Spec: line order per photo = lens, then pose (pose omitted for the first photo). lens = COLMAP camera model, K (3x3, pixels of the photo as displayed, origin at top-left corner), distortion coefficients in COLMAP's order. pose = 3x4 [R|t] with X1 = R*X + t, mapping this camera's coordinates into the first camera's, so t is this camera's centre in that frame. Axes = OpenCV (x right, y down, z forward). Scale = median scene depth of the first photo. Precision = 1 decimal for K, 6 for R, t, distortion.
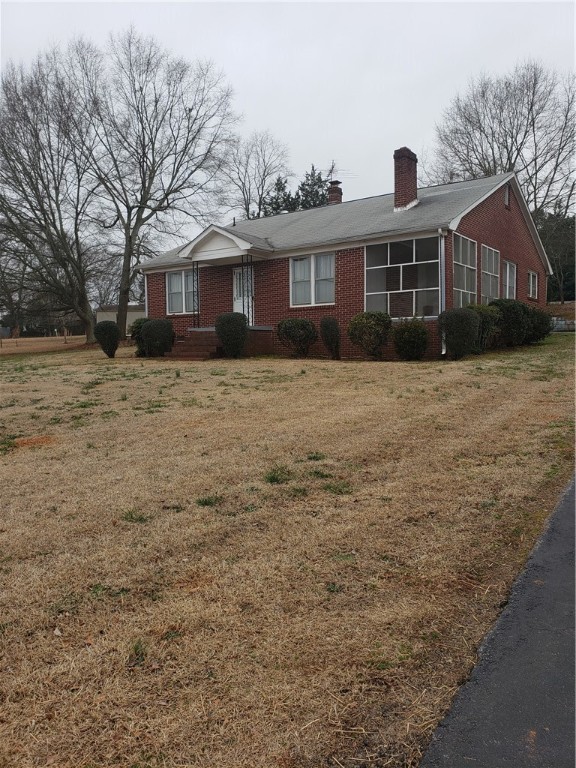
lens RADIAL K [[582.4, 0, 288.0], [0, 582.4, 384.0], [0, 0, 1]] dist [0.006054, 0.000796]
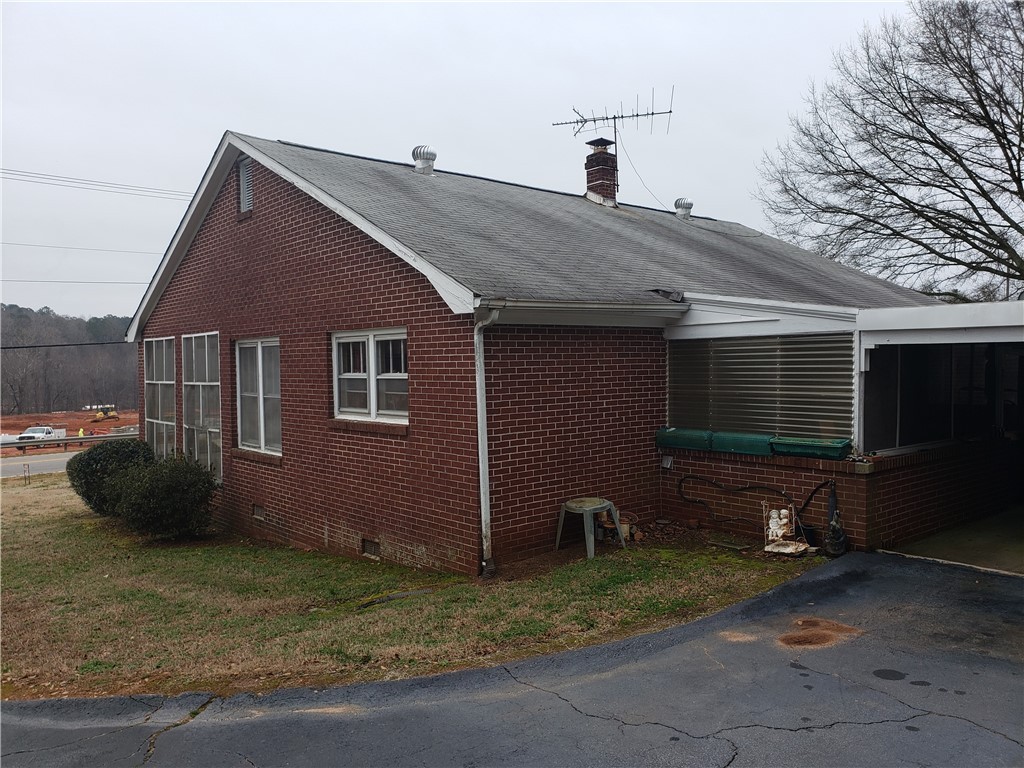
lens RADIAL K [[776.5, 0, 512.0], [0, 776.5, 384.0], [0, 0, 1]] dist [0.006054, 0.000796]
pose [[-0.191565, 0.041547, -0.980600, 0.968872], [-0.032932, 0.998269, 0.048729, -0.232121], [0.980927, 0.041628, -0.189865, 1.413479]]
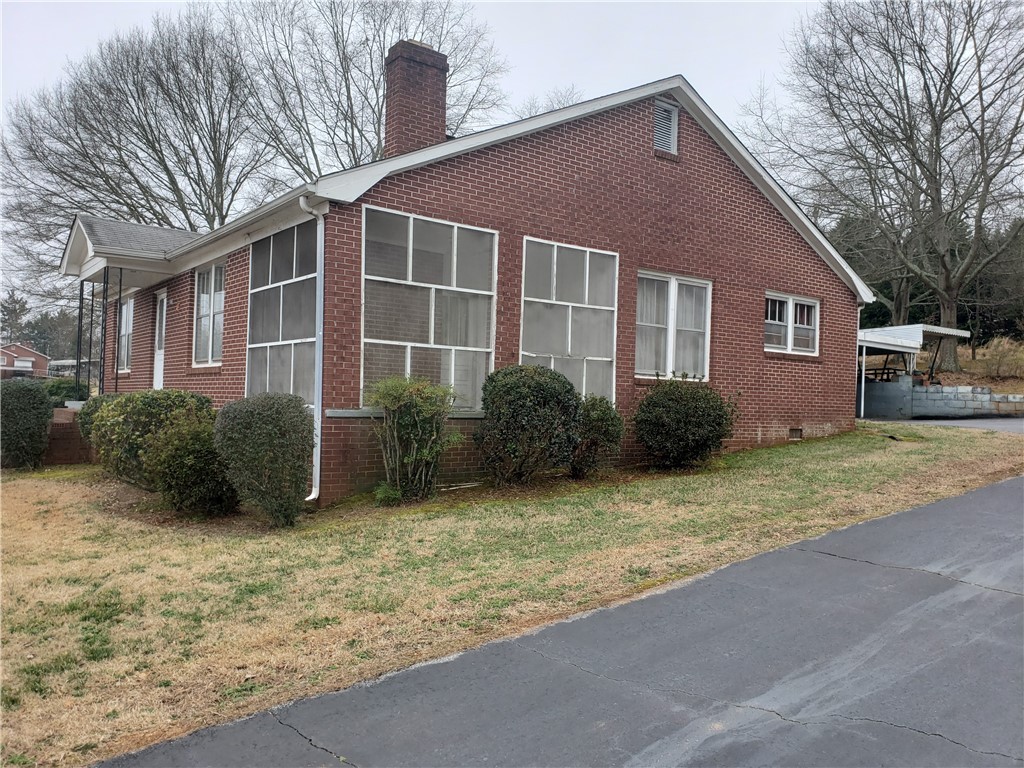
lens RADIAL K [[776.5, 0, 512.0], [0, 776.5, 384.0], [0, 0, 1]] dist [0.006054, 0.000796]
pose [[0.958242, 0.029642, -0.284417, 0.462796], [-0.051506, 0.996237, -0.069702, -0.084284], [0.281281, 0.081441, 0.956163, 0.429556]]
